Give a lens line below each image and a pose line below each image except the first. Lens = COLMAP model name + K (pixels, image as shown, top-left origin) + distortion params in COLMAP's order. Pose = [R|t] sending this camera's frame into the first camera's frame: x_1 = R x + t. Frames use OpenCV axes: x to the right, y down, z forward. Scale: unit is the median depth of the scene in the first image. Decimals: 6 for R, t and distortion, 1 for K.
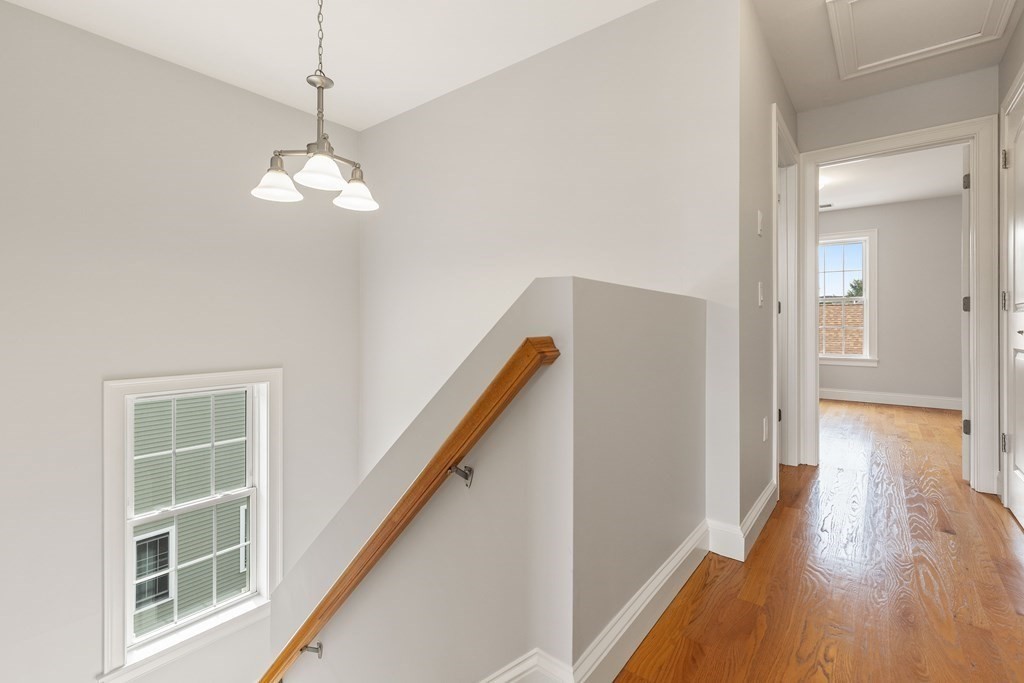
lens RADIAL K [[456.1, 0, 509.0], [0, 456.1, 324.1], [0, 0, 1]] dist [0.001734, -0.000237]
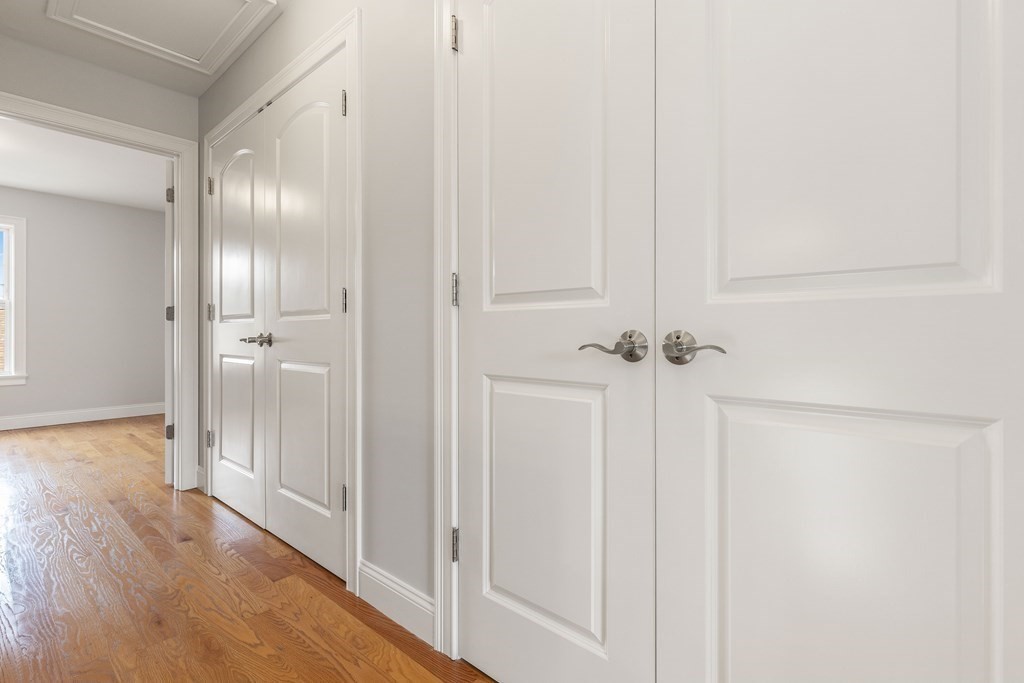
lens RADIAL K [[464.7, 0, 510.3], [0, 464.7, 333.7], [0, 0, 1]] dist [0.003659, -0.000574]
pose [[0.030673, -0.003935, 0.999522, -0.030743], [0.001441, 0.999991, 0.003892, -0.001151], [-0.999528, 0.001321, 0.030679, 0.196895]]
